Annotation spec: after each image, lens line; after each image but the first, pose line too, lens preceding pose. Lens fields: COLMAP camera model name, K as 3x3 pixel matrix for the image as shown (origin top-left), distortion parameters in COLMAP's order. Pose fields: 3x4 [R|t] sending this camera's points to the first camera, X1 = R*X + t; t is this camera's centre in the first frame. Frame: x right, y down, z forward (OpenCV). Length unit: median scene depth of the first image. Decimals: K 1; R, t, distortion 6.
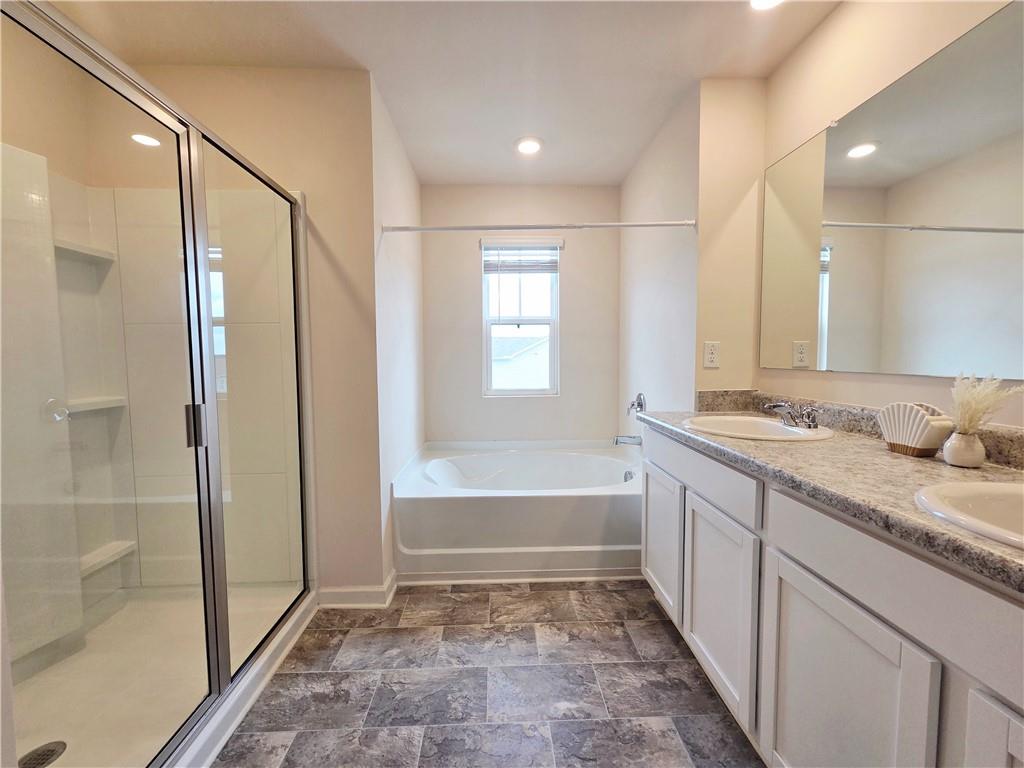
lens RADIAL K [[417.3, 0, 507.9], [0, 417.3, 379.7], [0, 0, 1]] dist [-0.003952, -0.000239]
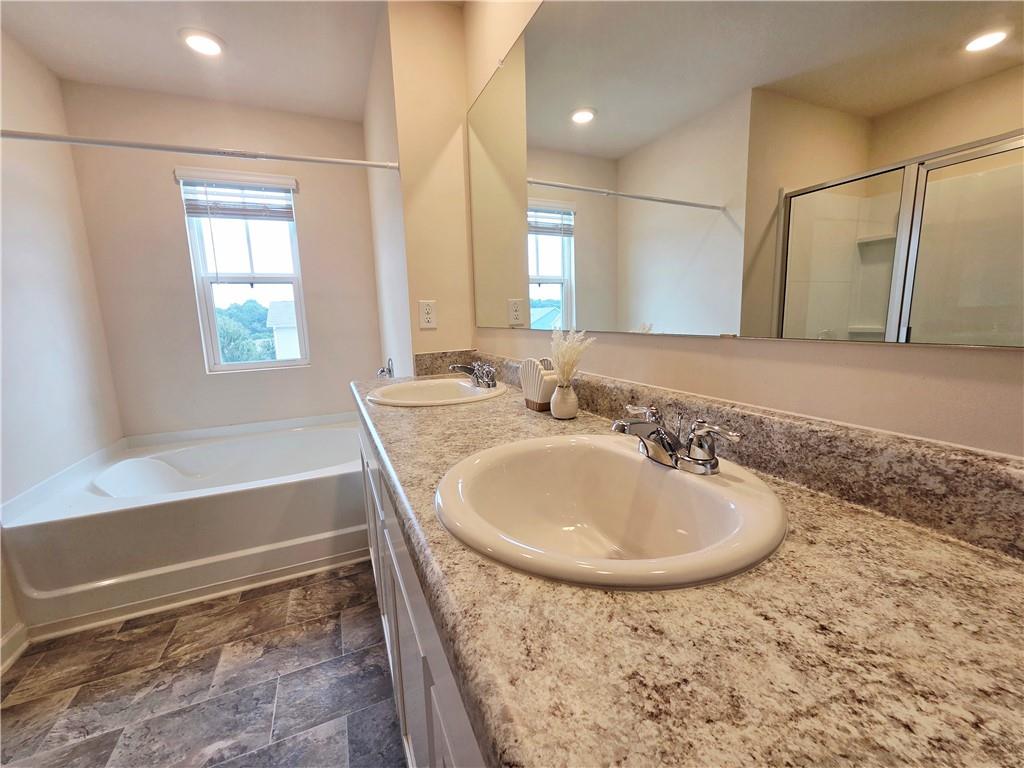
lens RADIAL K [[417.3, 0, 510.8], [0, 417.3, 381.8], [0, 0, 1]] dist [-0.003952, -0.000239]
pose [[0.925928, -0.080035, 0.369124, 0.304734], [0.046289, 0.993970, 0.099402, 0.005698], [-0.374854, -0.074953, 0.924049, 0.052250]]
